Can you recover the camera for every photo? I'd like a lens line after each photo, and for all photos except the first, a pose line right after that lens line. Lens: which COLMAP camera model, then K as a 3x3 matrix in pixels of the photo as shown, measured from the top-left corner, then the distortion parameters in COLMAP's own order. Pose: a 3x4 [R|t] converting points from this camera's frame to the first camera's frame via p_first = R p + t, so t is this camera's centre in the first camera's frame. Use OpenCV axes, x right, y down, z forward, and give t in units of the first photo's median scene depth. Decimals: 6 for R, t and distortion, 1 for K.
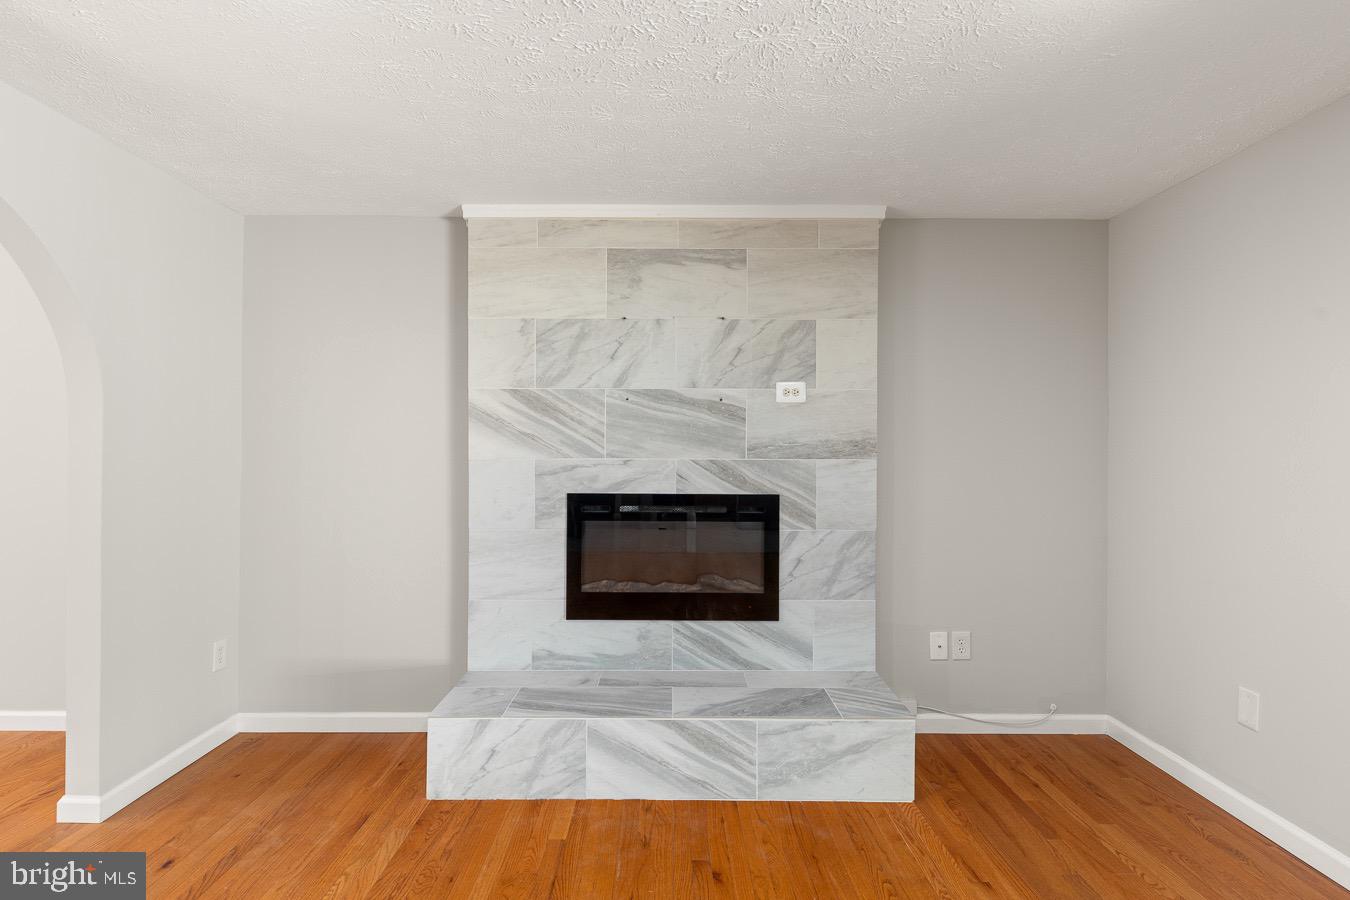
lens RADIAL K [[642.4, 0, 654.5], [0, 642.4, 467.9], [0, 0, 1]] dist [0.018101, 0.000101]
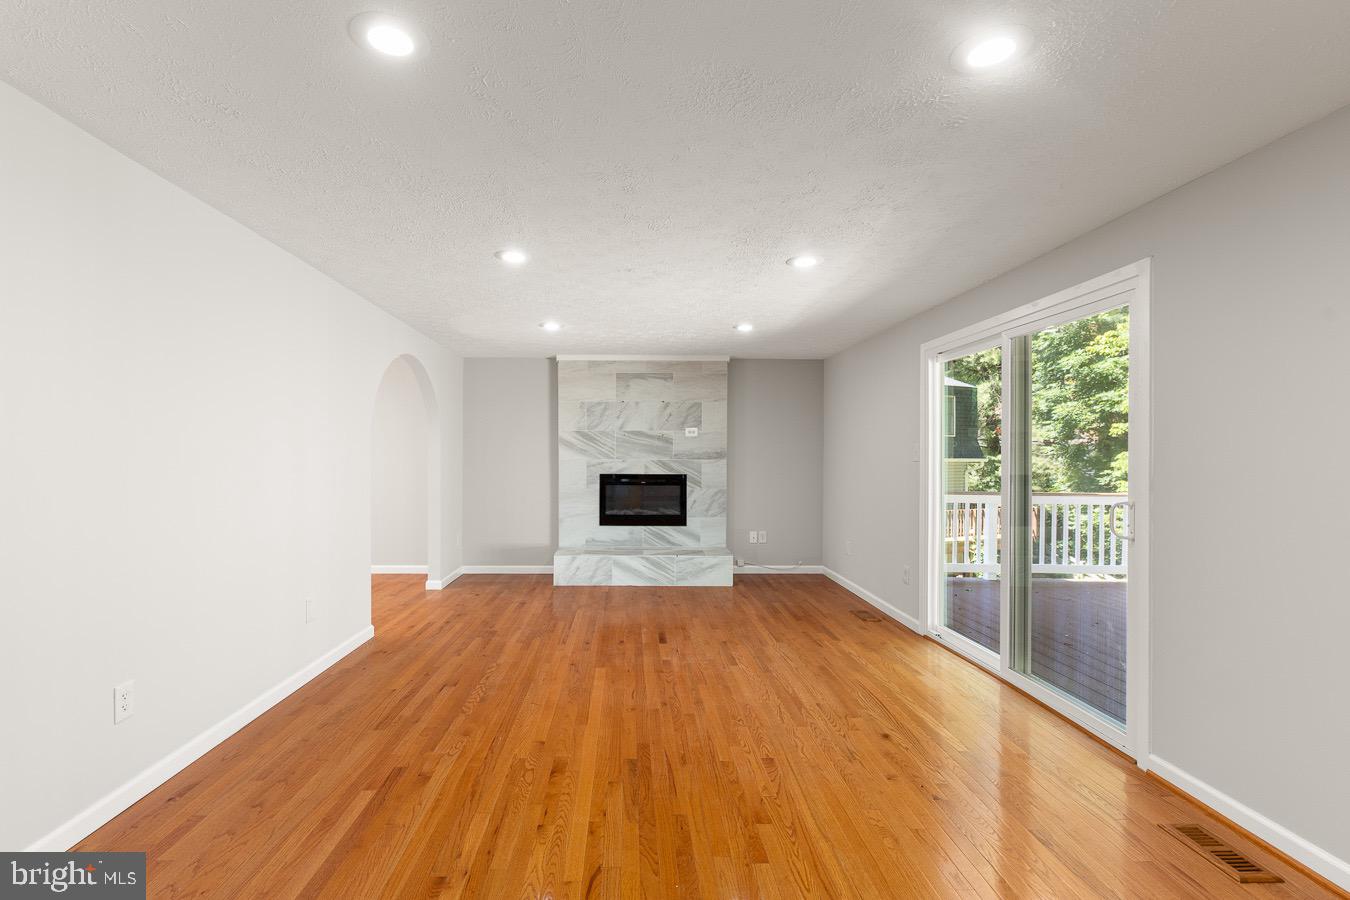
lens RADIAL K [[555.2, 0, 645.4], [0, 555.2, 462.9], [0, 0, 1]] dist [0.002687, 0.000076]
pose [[0.998689, -0.001401, 0.051164, -0.069589], [0.001404, 0.999999, -0.000036, -0.001883], [-0.051164, 0.000107, 0.998690, -1.095865]]
